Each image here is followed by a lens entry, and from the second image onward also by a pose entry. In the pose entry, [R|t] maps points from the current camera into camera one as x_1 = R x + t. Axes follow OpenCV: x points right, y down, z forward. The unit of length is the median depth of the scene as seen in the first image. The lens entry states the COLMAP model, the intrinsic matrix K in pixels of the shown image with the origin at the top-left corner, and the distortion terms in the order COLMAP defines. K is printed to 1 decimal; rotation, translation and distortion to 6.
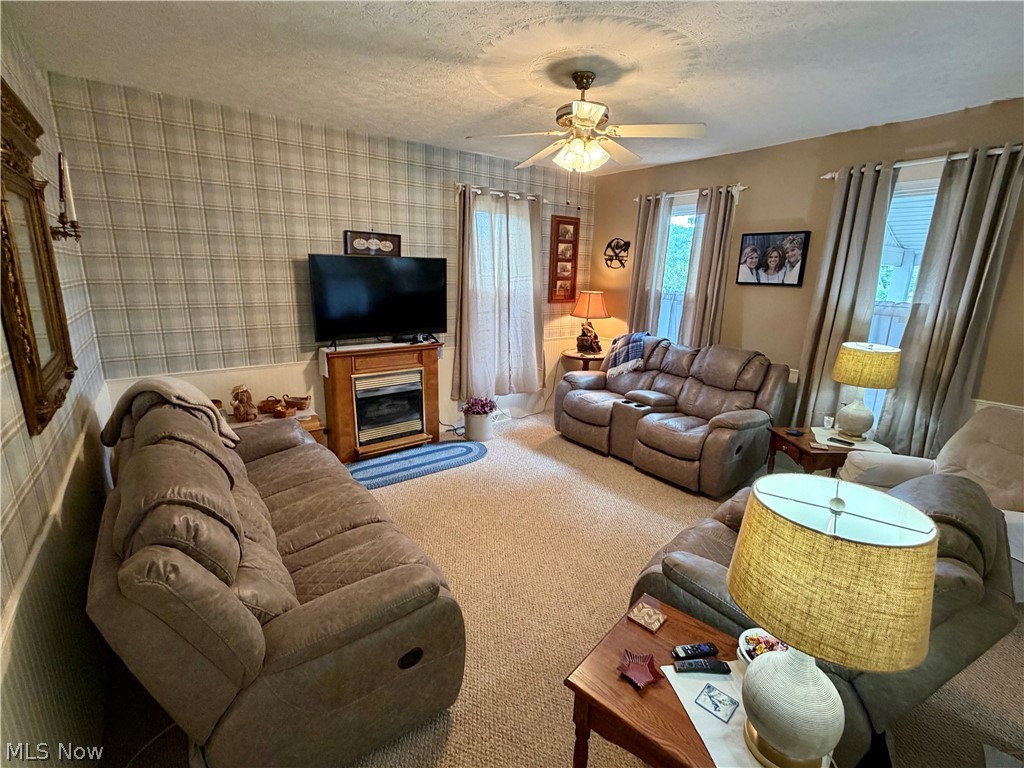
lens RADIAL K [[470.6, 0, 511.5], [0, 470.6, 381.3], [0, 0, 1]] dist [-0.001795, 0.000431]
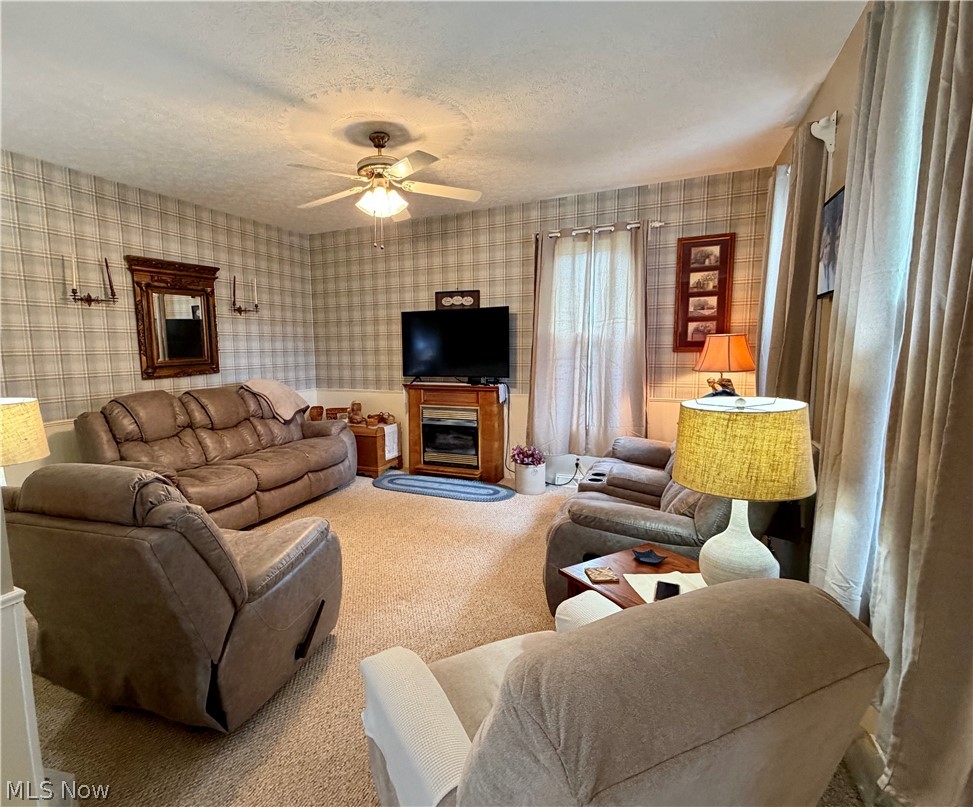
lens RADIAL K [[486.6, 0, 482.0], [0, 486.6, 408.5], [0, 0, 1]] dist [-0.005177, -0.000084]
pose [[0.474671, 0.077491, -0.876746, 0.811601], [-0.178042, 0.983978, -0.009423, -0.017731], [0.861968, 0.160571, 0.480862, 0.476528]]
